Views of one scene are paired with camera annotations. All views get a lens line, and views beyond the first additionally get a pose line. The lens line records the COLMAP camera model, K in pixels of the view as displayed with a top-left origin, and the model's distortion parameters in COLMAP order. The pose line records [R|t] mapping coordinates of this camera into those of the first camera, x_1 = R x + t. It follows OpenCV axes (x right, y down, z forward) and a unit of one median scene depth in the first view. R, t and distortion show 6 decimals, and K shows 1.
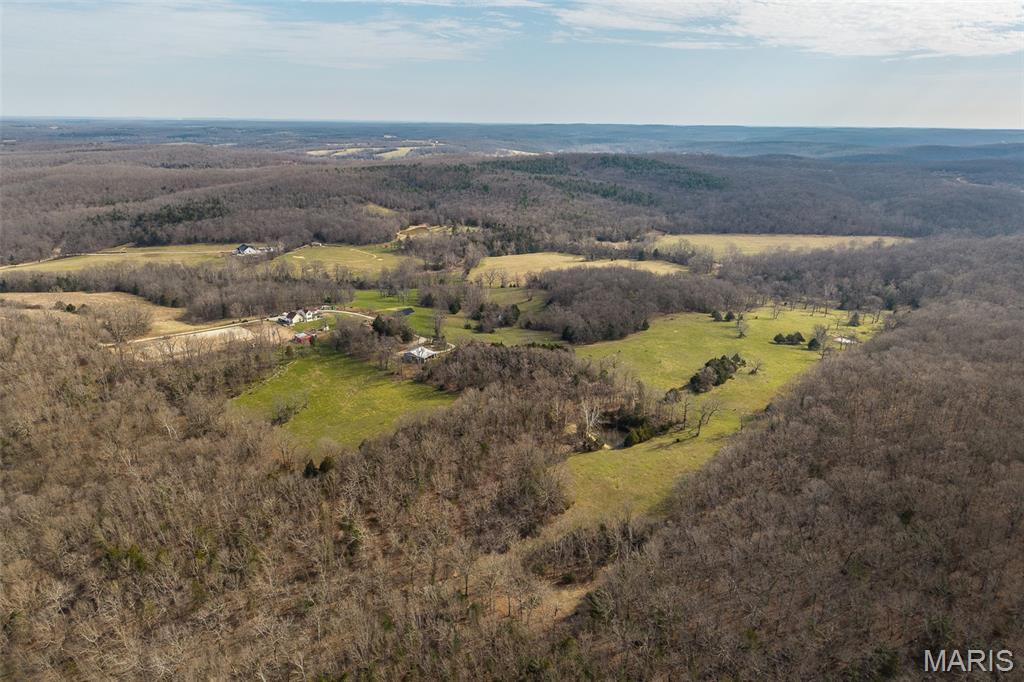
lens RADIAL K [[682.8, 0, 516.7], [0, 682.8, 345.0], [0, 0, 1]] dist [0.033703, -0.041411]
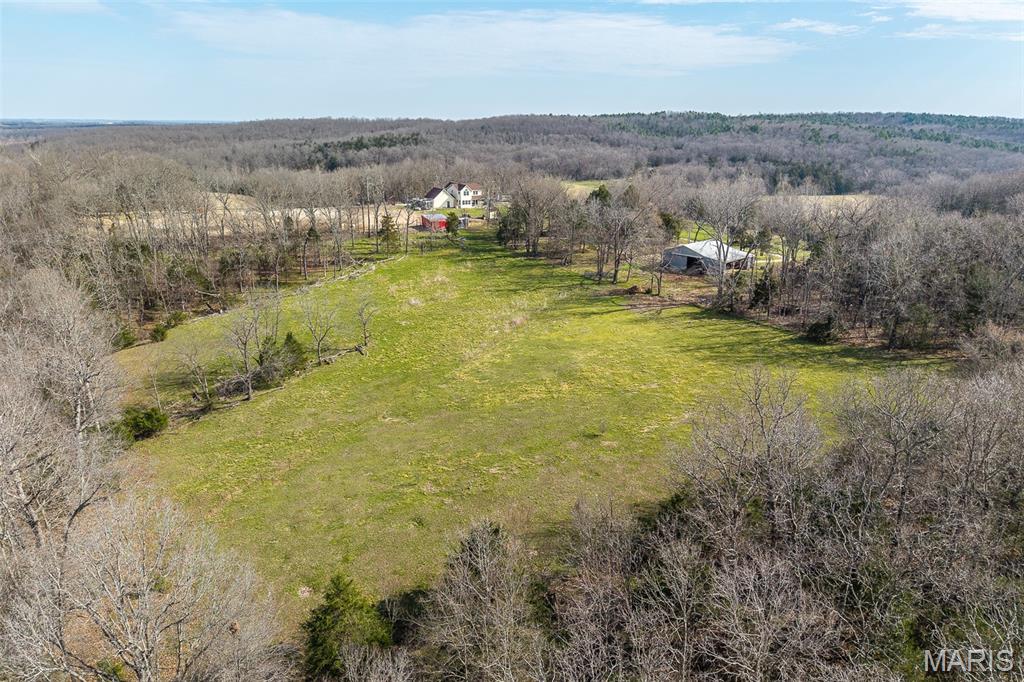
lens RADIAL K [[682.8, 0, 516.7], [0, 682.8, 345.0], [0, 0, 1]] dist [0.033703, -0.041411]
pose [[0.949507, 0.097566, -0.298190, -0.128942], [-0.100337, 0.994935, 0.006039, 0.070870], [0.297269, 0.024186, 0.954488, 0.640896]]
